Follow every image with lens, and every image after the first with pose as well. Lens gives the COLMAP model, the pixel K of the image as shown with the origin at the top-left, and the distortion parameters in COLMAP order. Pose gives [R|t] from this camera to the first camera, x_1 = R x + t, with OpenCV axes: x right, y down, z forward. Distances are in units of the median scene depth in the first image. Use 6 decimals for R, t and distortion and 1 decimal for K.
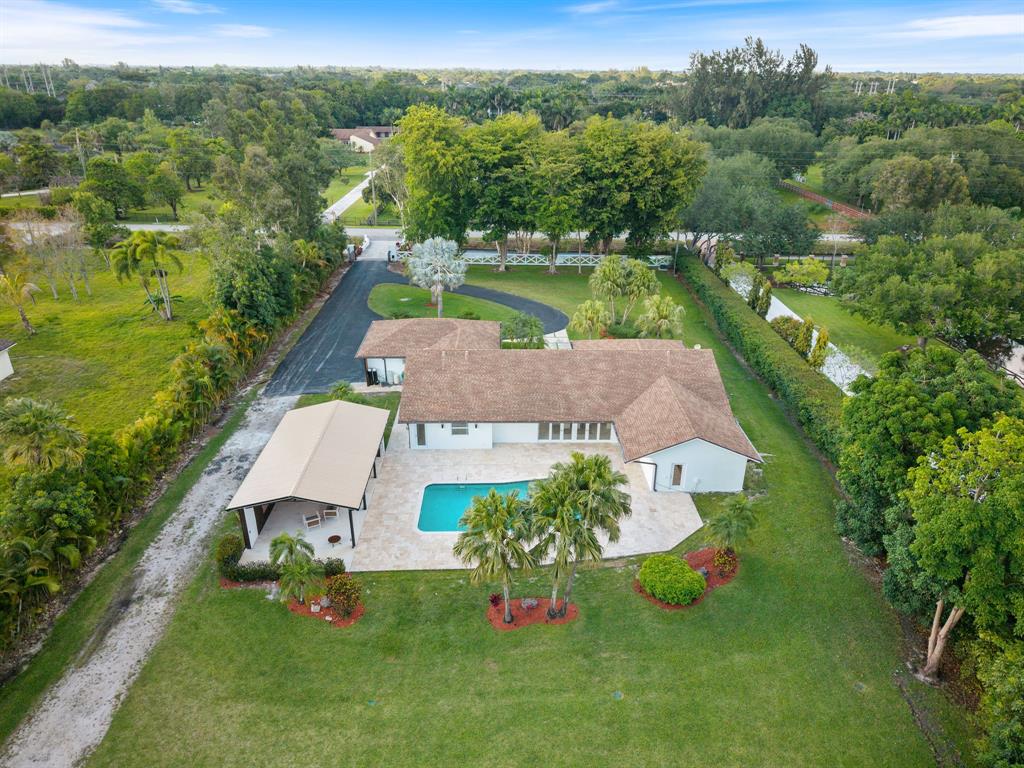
lens RADIAL K [[689.9, 0, 514.6], [0, 689.9, 386.3], [0, 0, 1]] dist [0.024748, -0.026968]
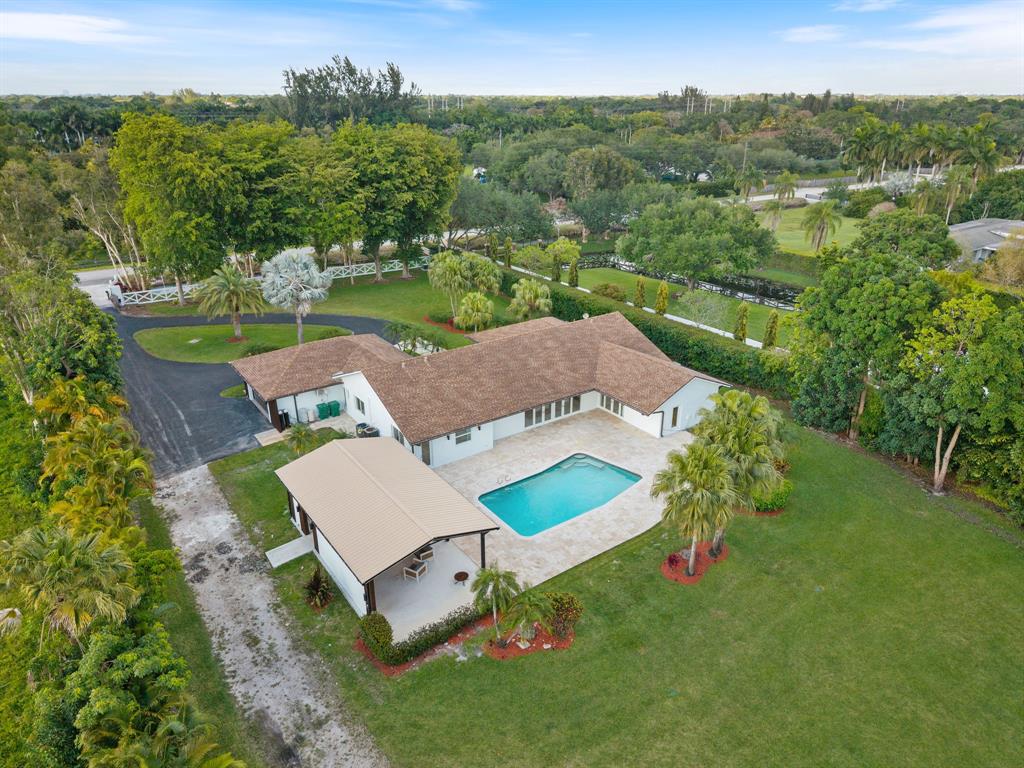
lens RADIAL K [[689.9, 0, 516.7], [0, 689.9, 387.7], [0, 0, 1]] dist [0.024748, -0.026968]
pose [[0.824246, -0.227988, 0.518304, -0.411263], [0.242183, 0.969353, 0.041254, -0.018587], [-0.511825, 0.091521, 0.854201, 0.141550]]
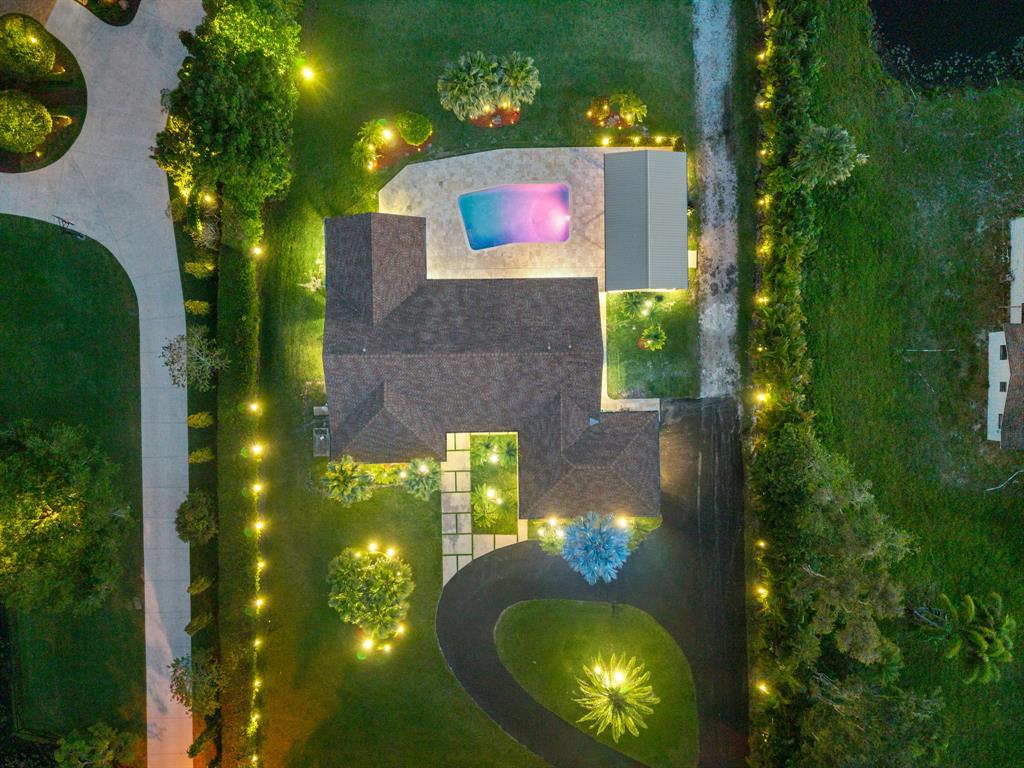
lens RADIAL K [[689.9, 0, 509.8], [0, 689.9, 384.4], [0, 0, 1]] dist [0.024748, -0.026968]
pose [[-0.999414, -0.000822, -0.034212, 0.028199], [-0.030516, -0.431037, 0.901818, -0.959716], [-0.015488, 0.902334, 0.430760, 0.524251]]
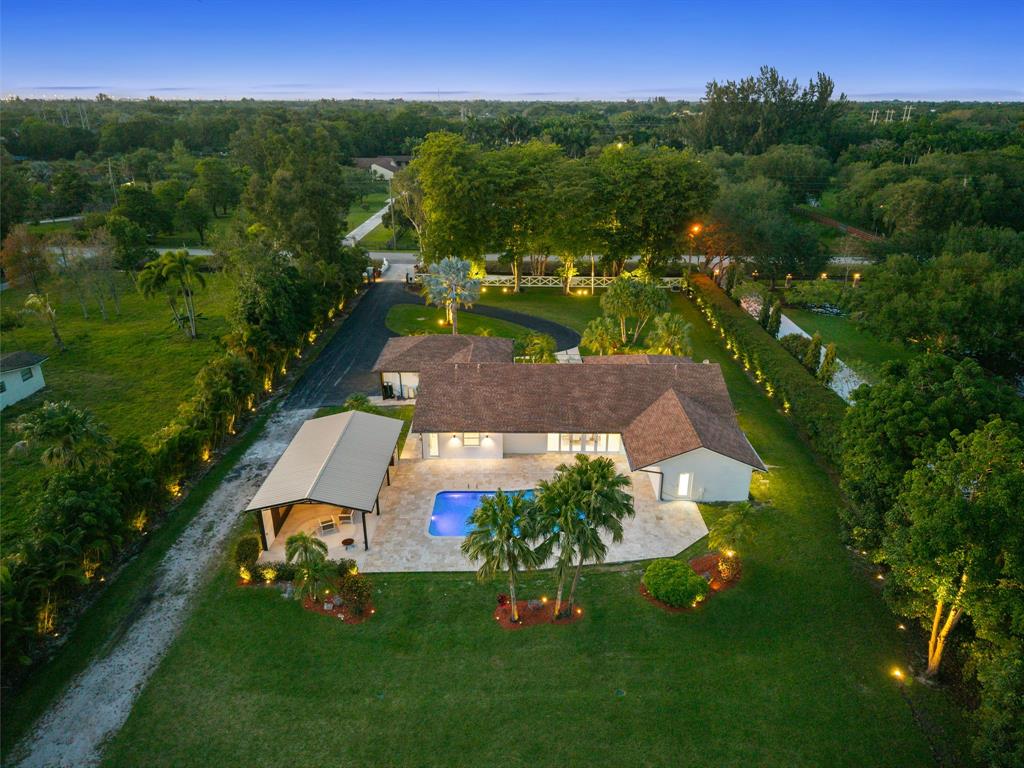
lens RADIAL K [[689.9, 0, 513.5], [0, 689.9, 385.5], [0, 0, 1]] dist [0.024748, -0.026968]
pose [[0.999611, 0.004070, -0.027588, 0.009478], [-0.005156, 0.999210, -0.039410, 0.018735], [0.027406, 0.039537, 0.998842, -0.022682]]
